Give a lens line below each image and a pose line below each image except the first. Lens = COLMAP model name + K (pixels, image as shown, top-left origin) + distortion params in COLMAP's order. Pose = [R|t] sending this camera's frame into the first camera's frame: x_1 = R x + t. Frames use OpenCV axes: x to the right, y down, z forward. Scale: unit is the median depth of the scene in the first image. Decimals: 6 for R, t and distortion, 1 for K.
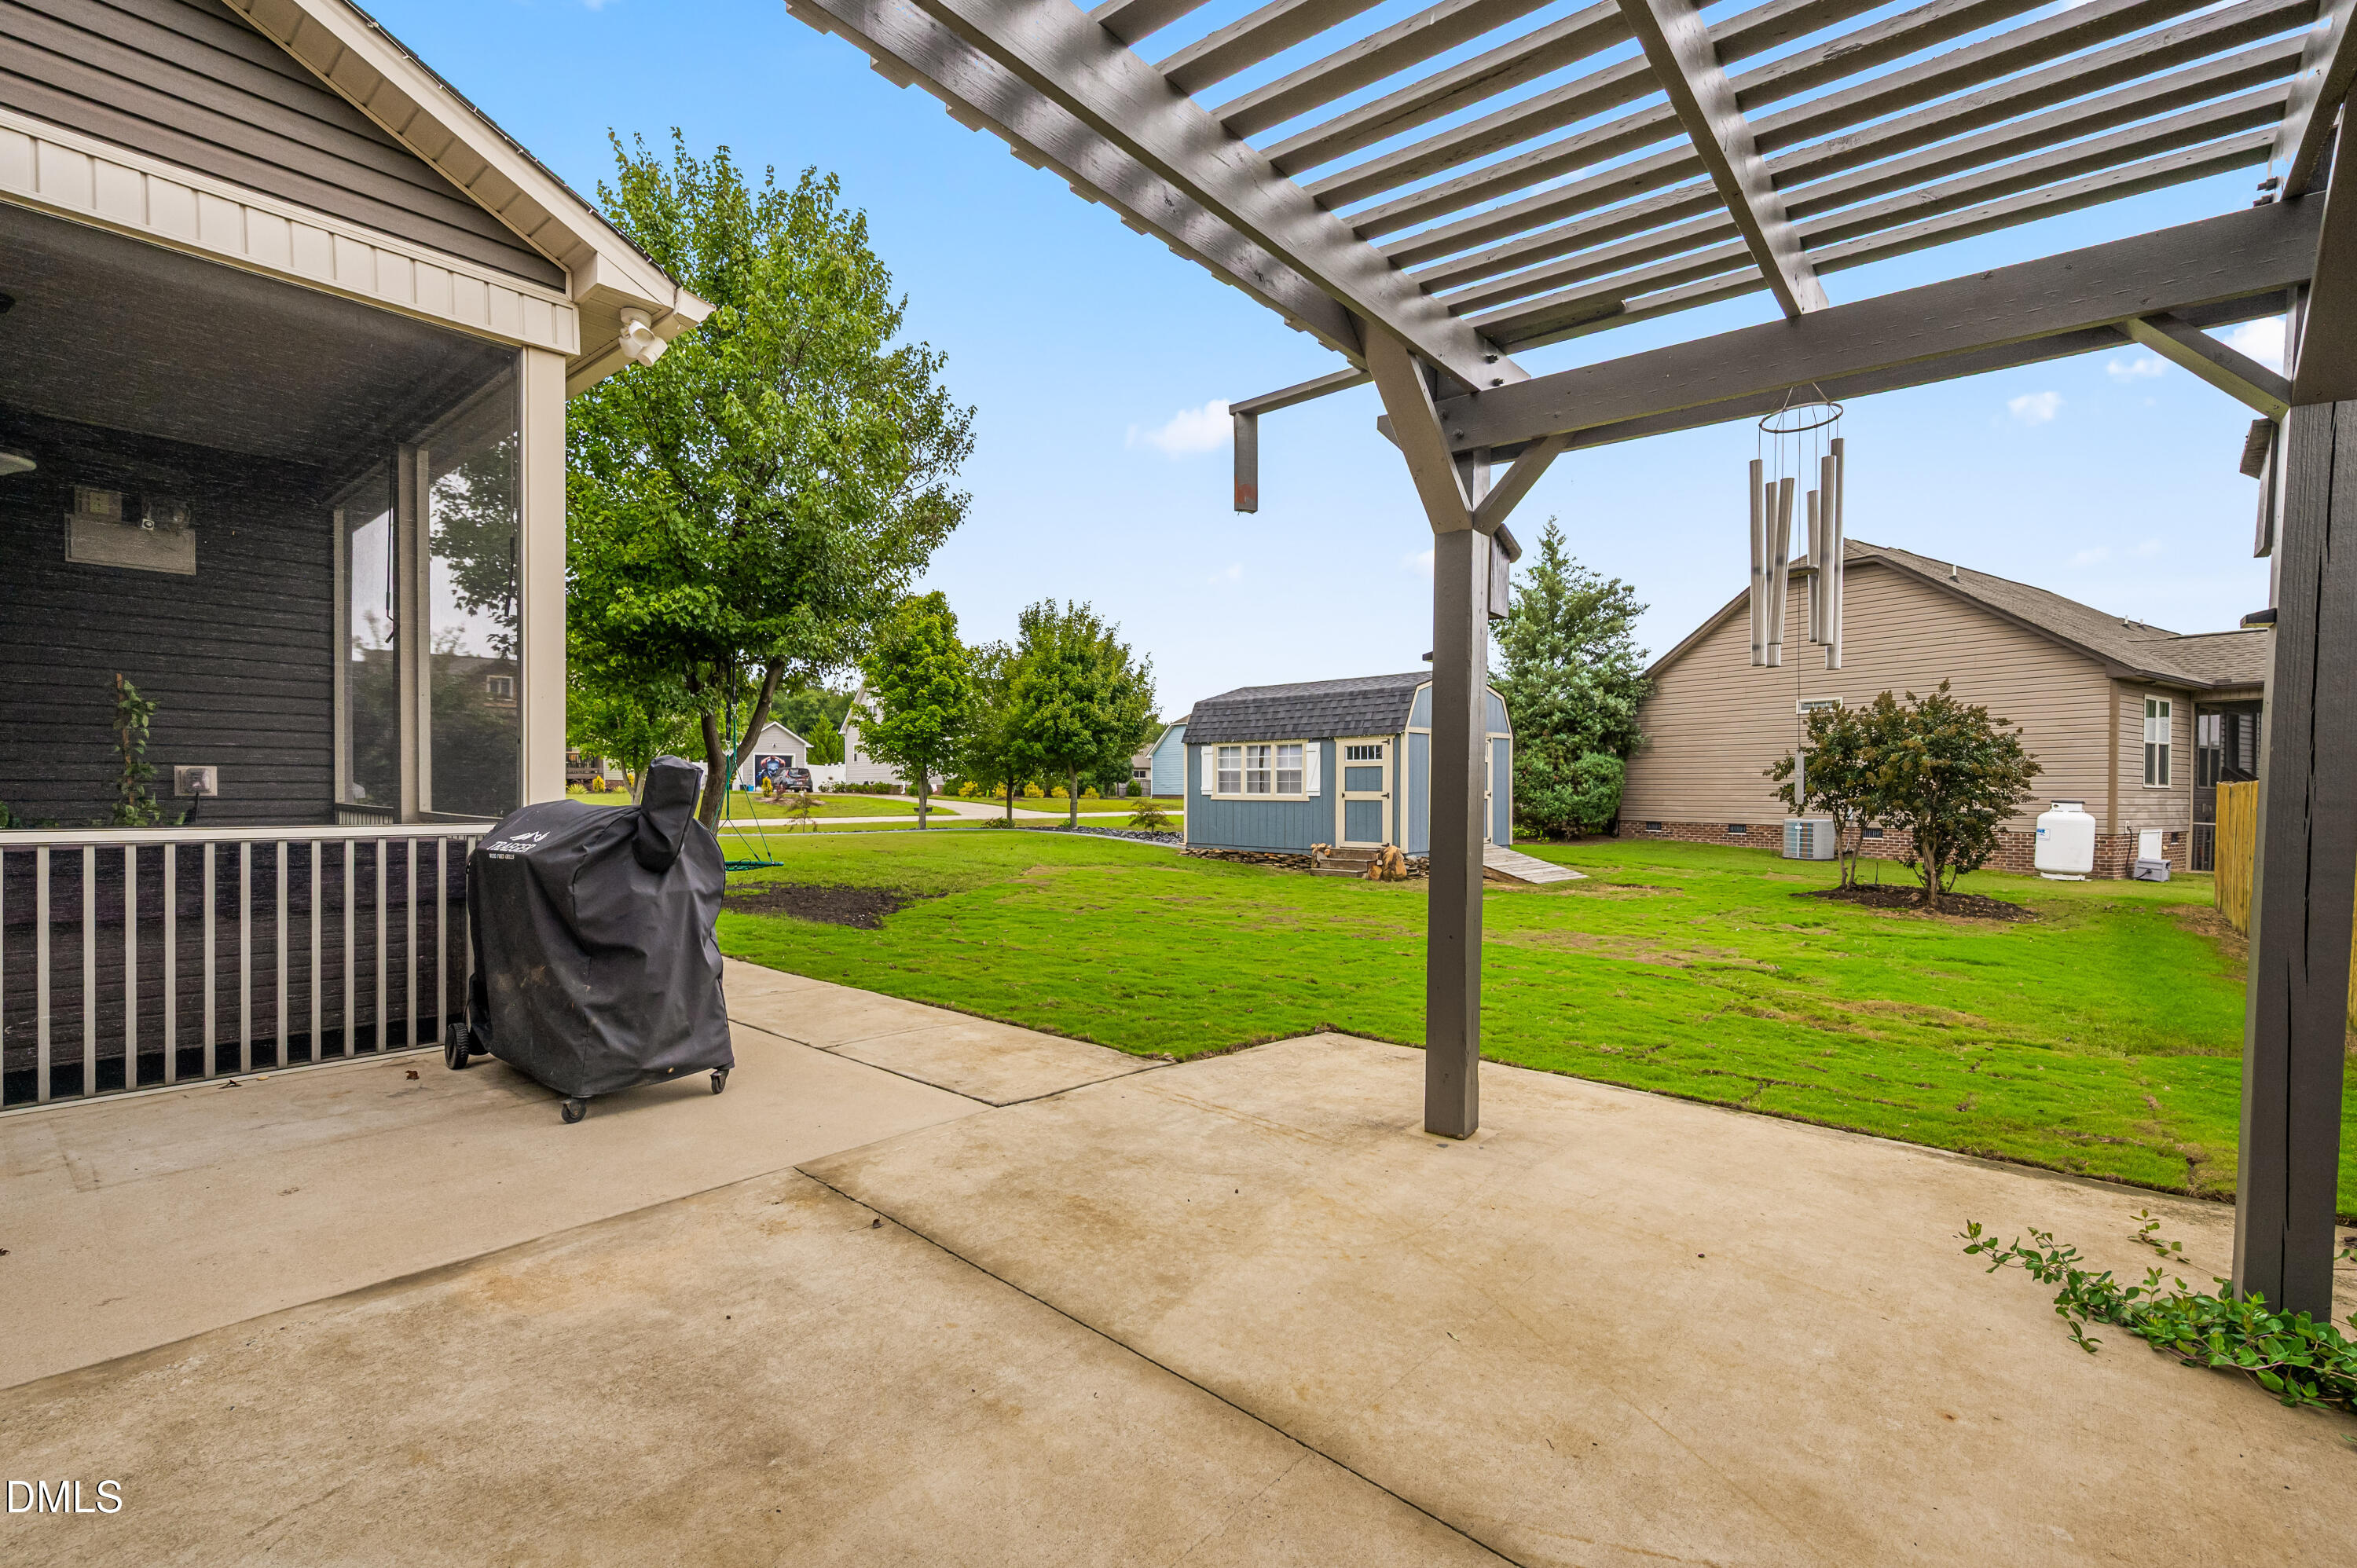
lens RADIAL K [[1038.7, 0, 1142.0], [0, 1038.7, 757.5], [0, 0, 1]] dist [-0.008285, 0.001240]
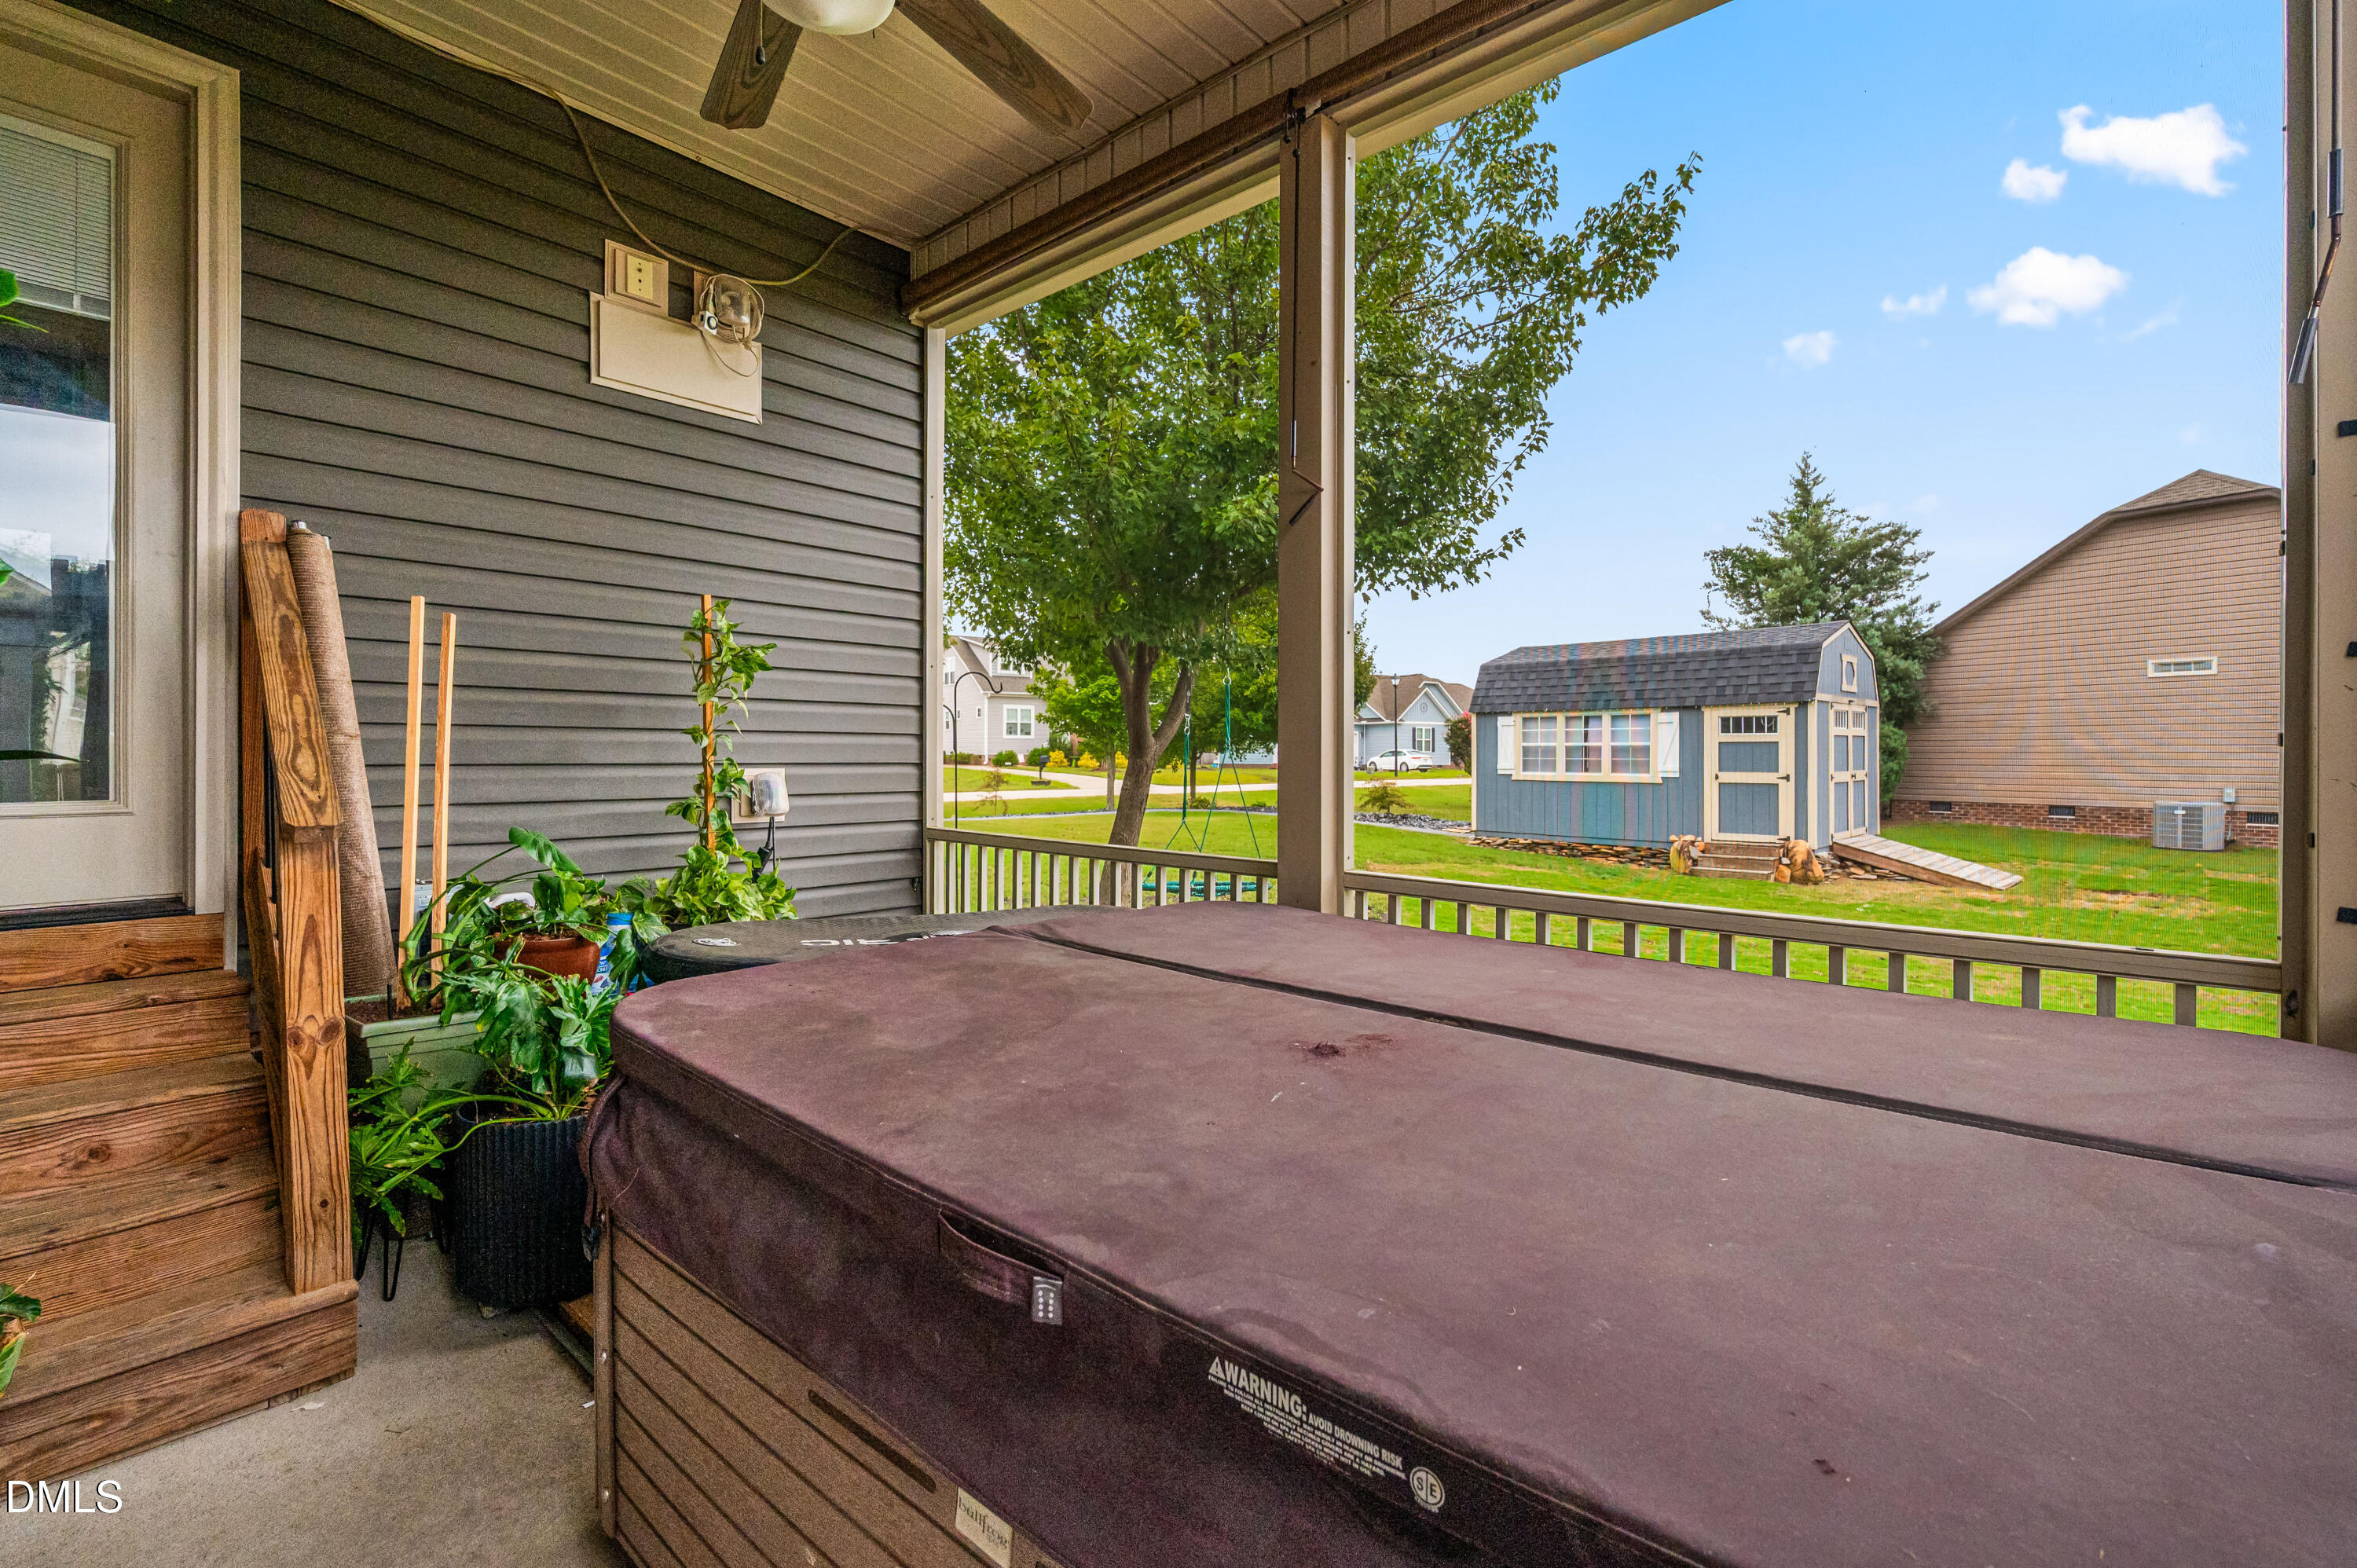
lens RADIAL K [[1038.7, 0, 1125.6], [0, 1038.7, 744.8], [0, 0, 1]] dist [-0.008285, 0.001240]
pose [[0.999371, -0.000239, -0.035452, -0.227835], [0.000980, 0.999781, 0.020892, -0.006051], [0.035439, -0.020914, 0.999153, 0.146586]]
